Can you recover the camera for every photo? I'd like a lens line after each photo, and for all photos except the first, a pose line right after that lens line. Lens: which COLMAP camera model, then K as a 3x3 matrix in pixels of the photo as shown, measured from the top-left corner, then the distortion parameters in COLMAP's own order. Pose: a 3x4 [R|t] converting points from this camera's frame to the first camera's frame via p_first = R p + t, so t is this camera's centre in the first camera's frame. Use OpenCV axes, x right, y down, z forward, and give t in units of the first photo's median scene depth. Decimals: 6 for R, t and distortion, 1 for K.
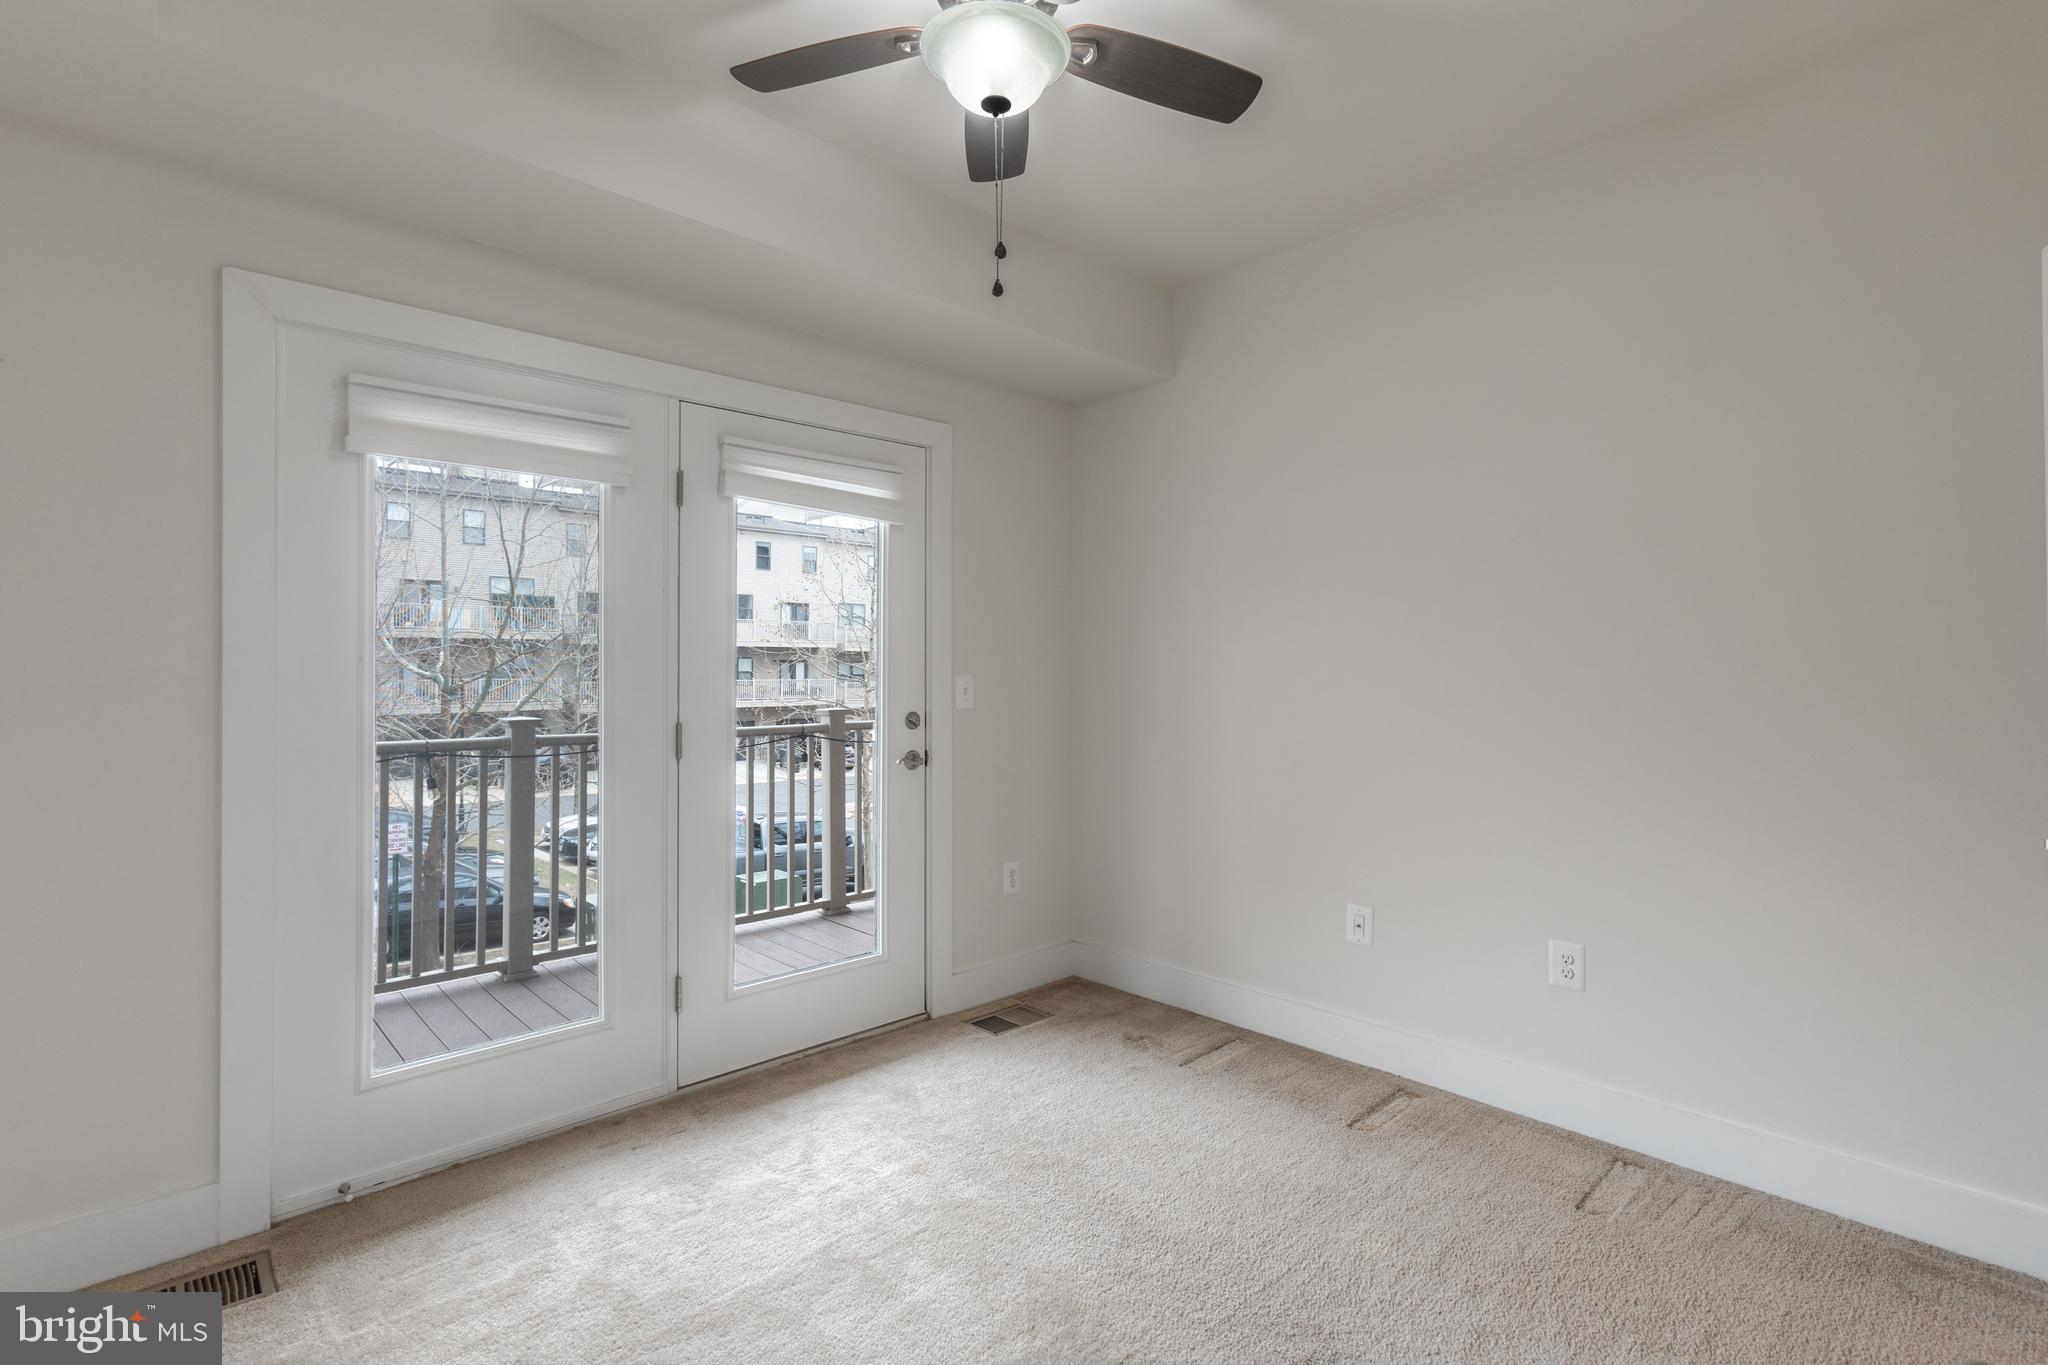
lens RADIAL K [[996.9, 0, 1037.0], [0, 996.9, 668.3], [0, 0, 1]] dist [-0.004417, 0.002506]
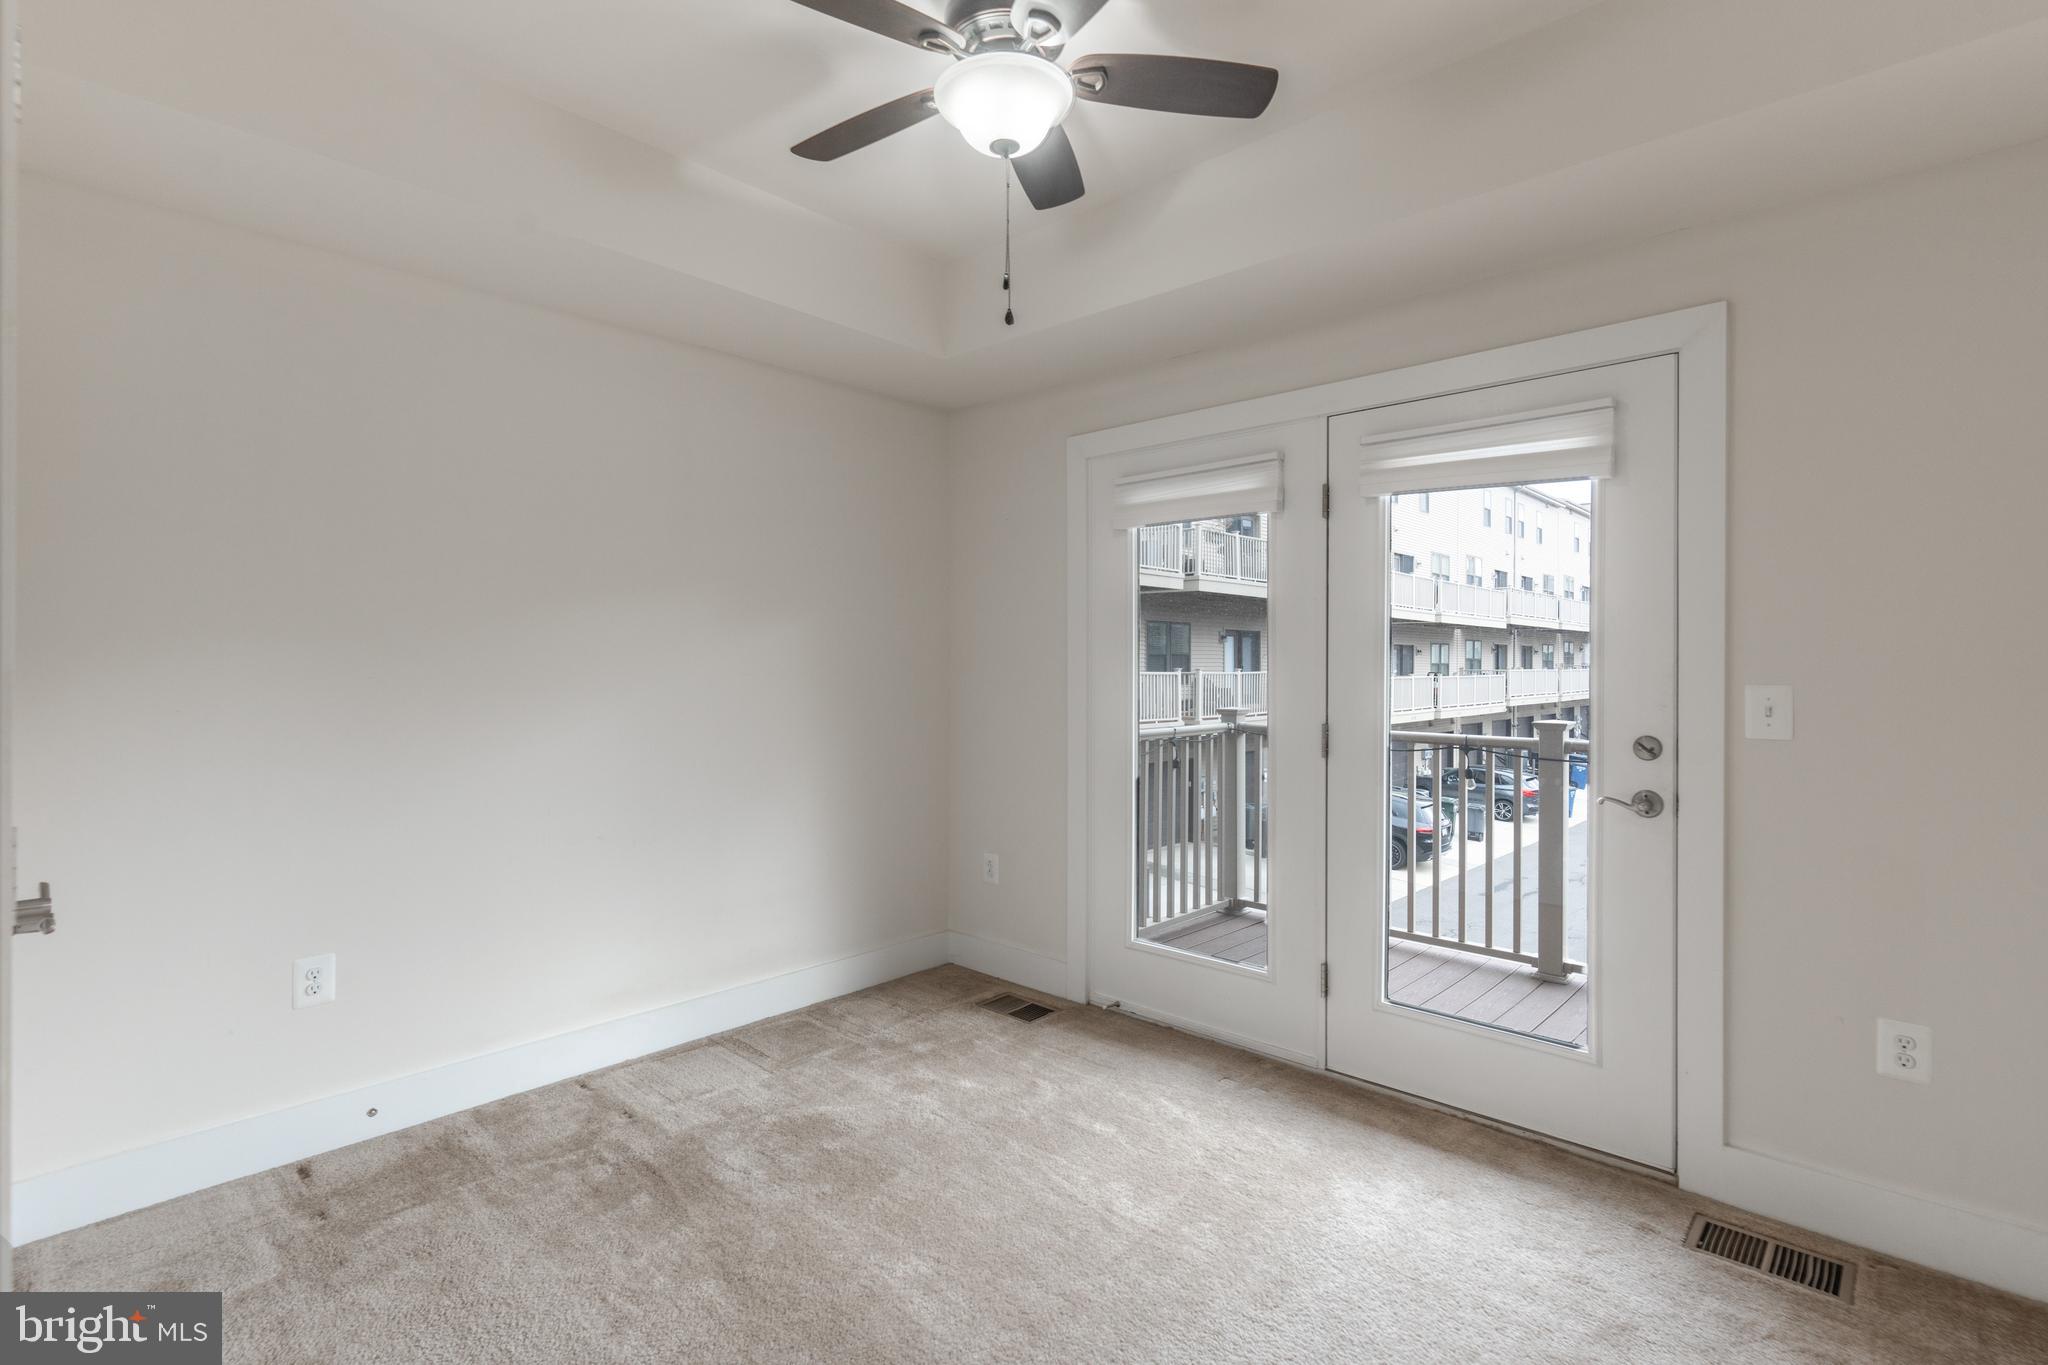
lens RADIAL K [[996.9, 0, 1036.9], [0, 996.9, 680.0], [0, 0, 1]] dist [-0.004417, 0.002506]
pose [[0.036351, 0.013421, -0.999249, 0.573019], [-0.004070, 0.999904, 0.013282, -0.003440], [0.999331, 0.003584, 0.036402, 0.550724]]
